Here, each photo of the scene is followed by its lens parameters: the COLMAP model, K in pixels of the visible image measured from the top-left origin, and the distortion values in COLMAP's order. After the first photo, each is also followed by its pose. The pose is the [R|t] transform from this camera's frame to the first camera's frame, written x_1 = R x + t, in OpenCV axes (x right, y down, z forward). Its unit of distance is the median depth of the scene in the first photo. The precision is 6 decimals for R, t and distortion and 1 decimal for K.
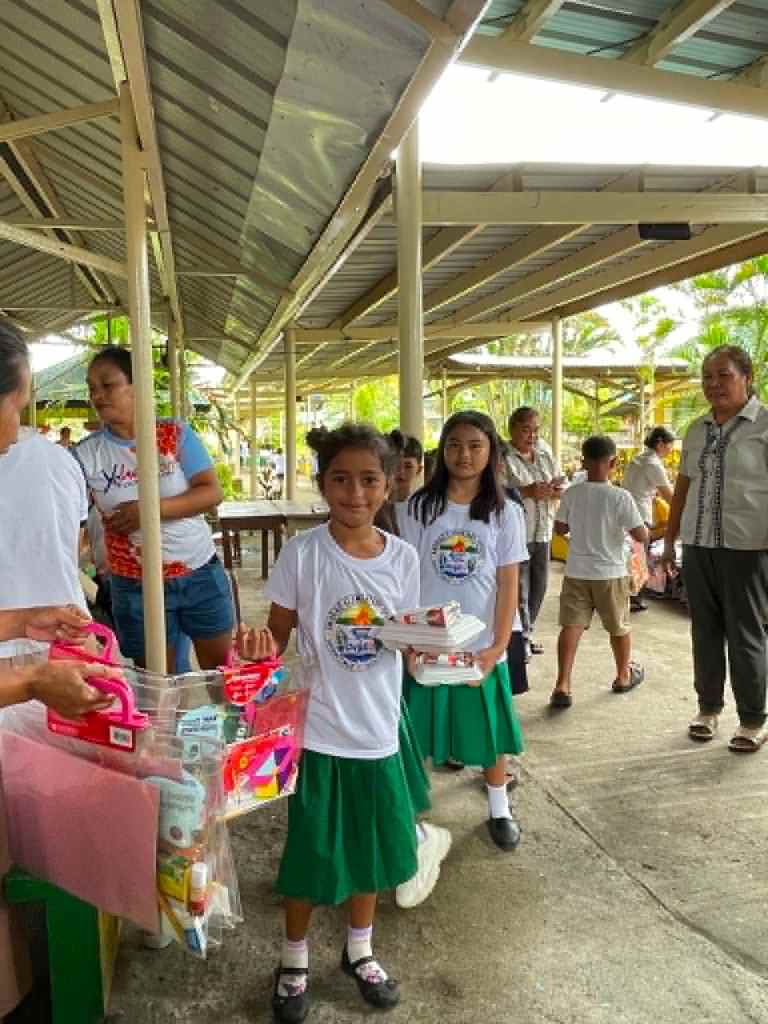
lens RADIAL K [[789.7, 0, 381.6], [0, 789.7, 505.0], [0, 0, 1]] dist [0.008245, -0.028322]
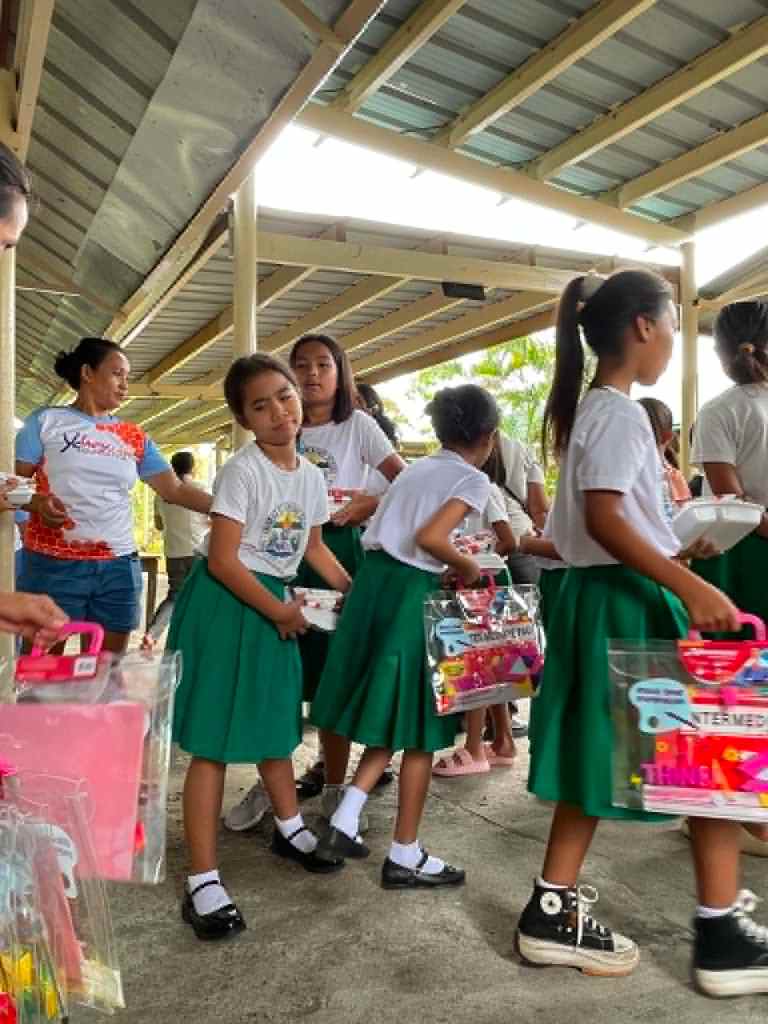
lens RADIAL K [[789.7, 0, 381.6], [0, 789.7, 505.0], [0, 0, 1]] dist [0.008245, -0.028322]
pose [[0.965291, 0.018705, 0.260506, -0.052786], [0.009985, 0.994060, -0.108373, 0.088671], [-0.260985, 0.107213, 0.959371, -0.043229]]
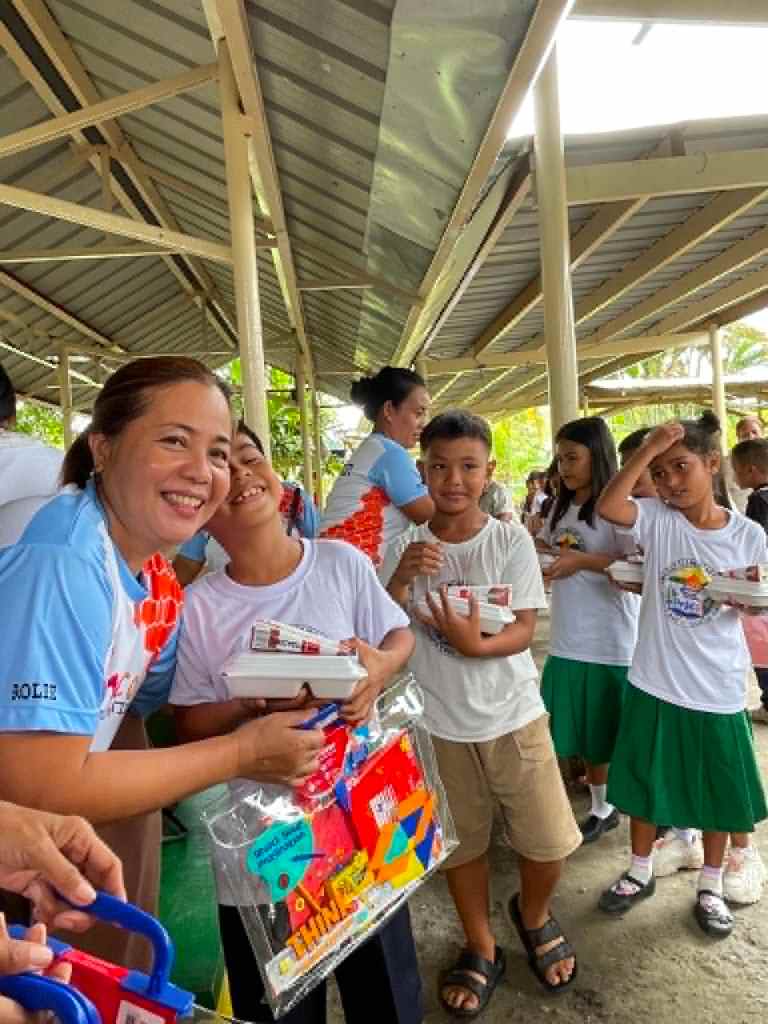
lens RADIAL K [[792.8, 0, 363.1], [0, 792.8, 501.1], [0, 0, 1]] dist [-0.001575, -0.008374]
pose [[0.980165, -0.044590, -0.193101, -0.013797], [0.032465, 0.997324, -0.065508, 0.020344], [0.195505, 0.057939, 0.978990, 0.107244]]
